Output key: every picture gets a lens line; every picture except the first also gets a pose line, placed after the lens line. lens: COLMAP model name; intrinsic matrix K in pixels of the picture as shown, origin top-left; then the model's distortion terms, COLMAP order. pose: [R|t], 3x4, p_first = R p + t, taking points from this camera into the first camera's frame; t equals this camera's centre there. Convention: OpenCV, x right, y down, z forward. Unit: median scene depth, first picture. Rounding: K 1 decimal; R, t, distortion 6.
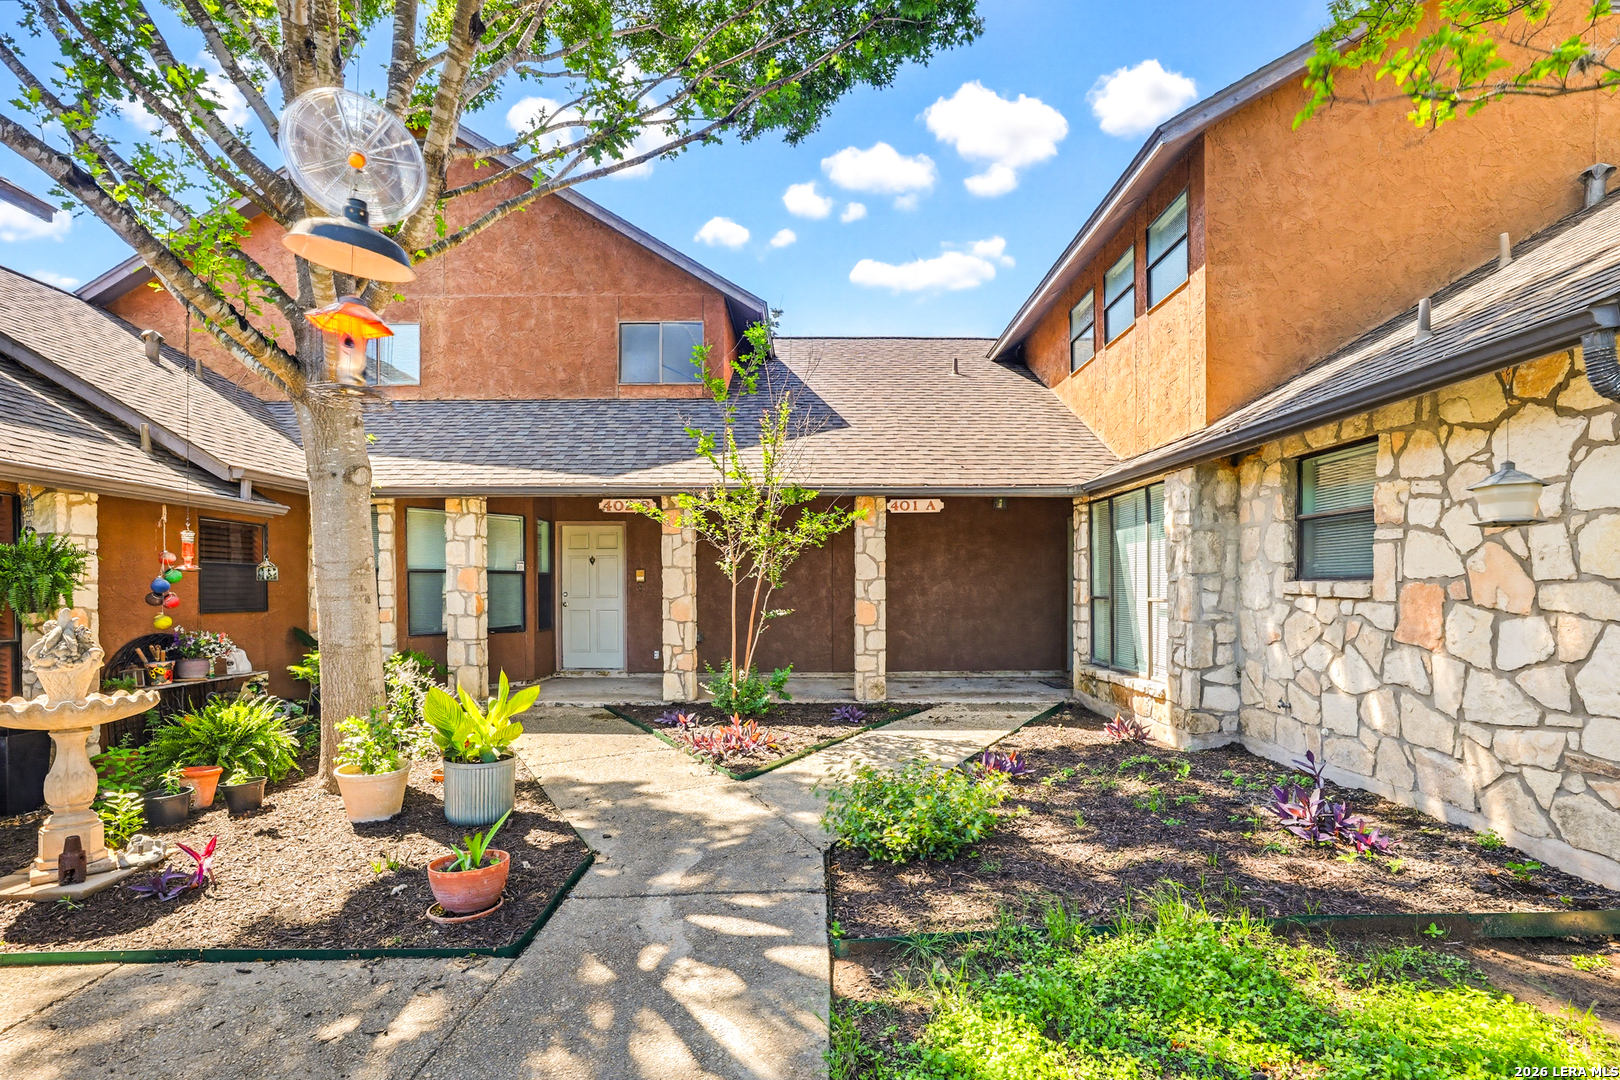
lens RADIAL K [[753.2, 0, 821.0], [0, 753.2, 539.4], [0, 0, 1]] dist [-0.051610, 0.021230]
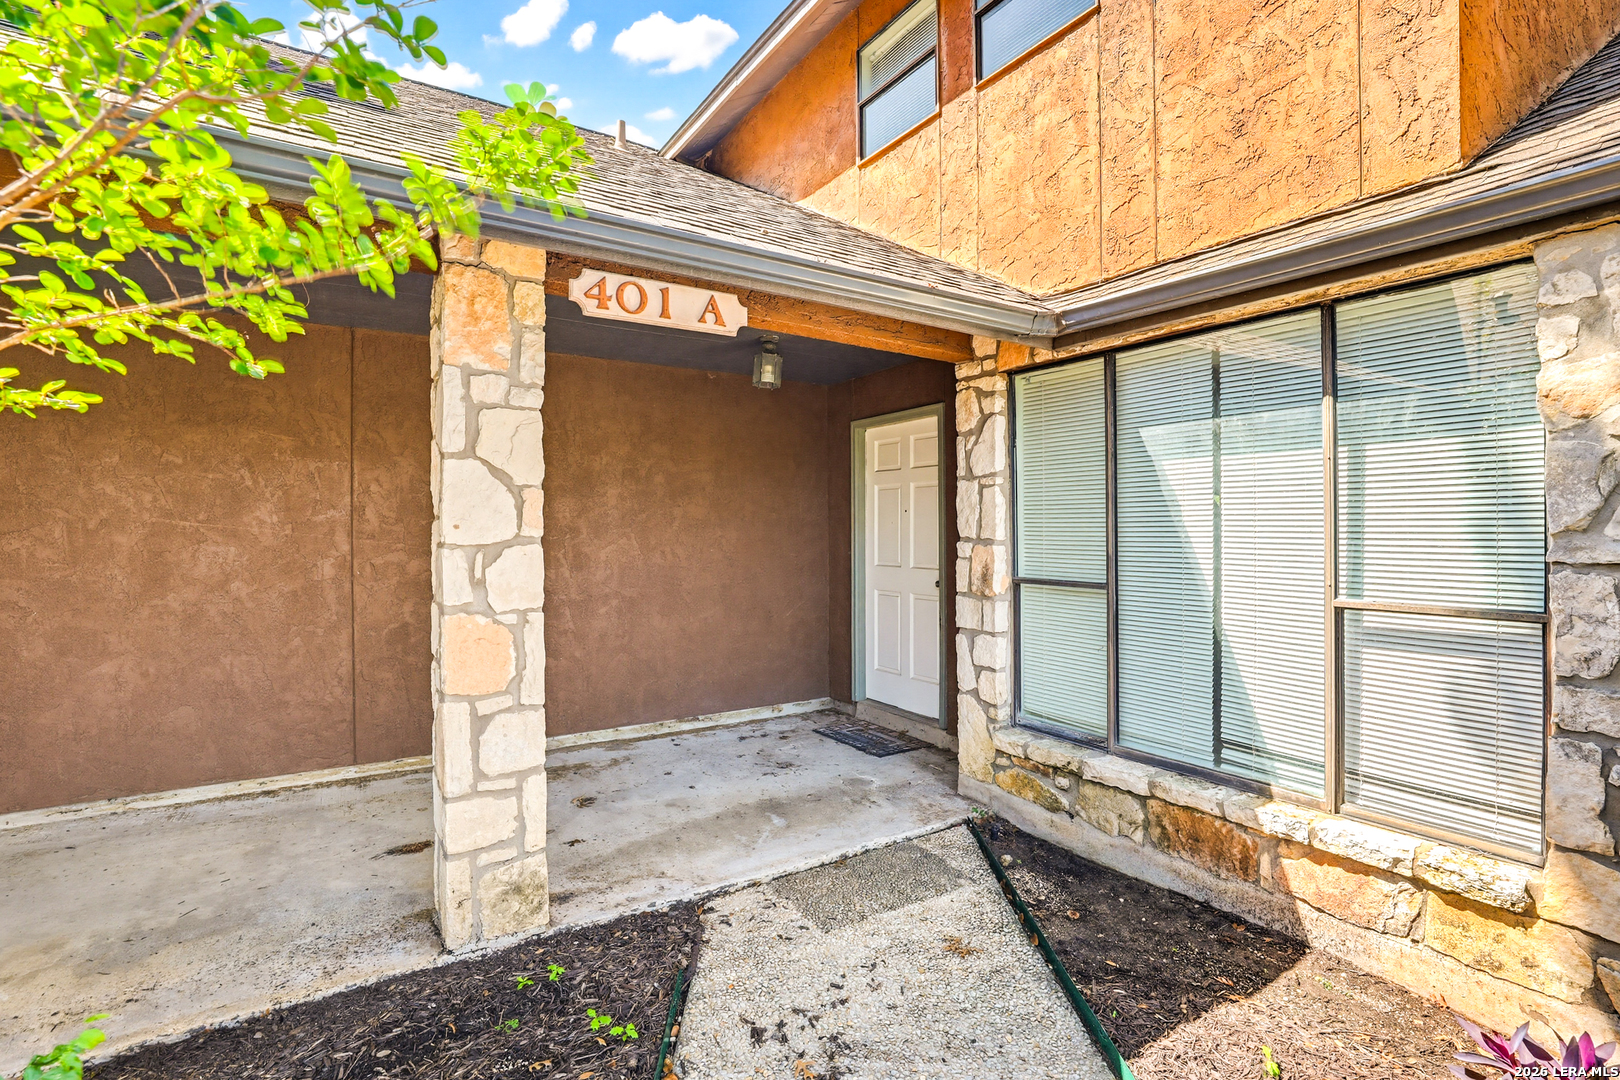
lens RADIAL K [[753.2, 0, 821.0], [0, 753.2, 539.4], [0, 0, 1]] dist [-0.051610, 0.021230]
pose [[0.838223, -0.007165, 0.545280, 0.012732], [-0.033217, 0.997386, 0.064168, 0.027481], [-0.544315, -0.071899, 0.835794, 0.677389]]
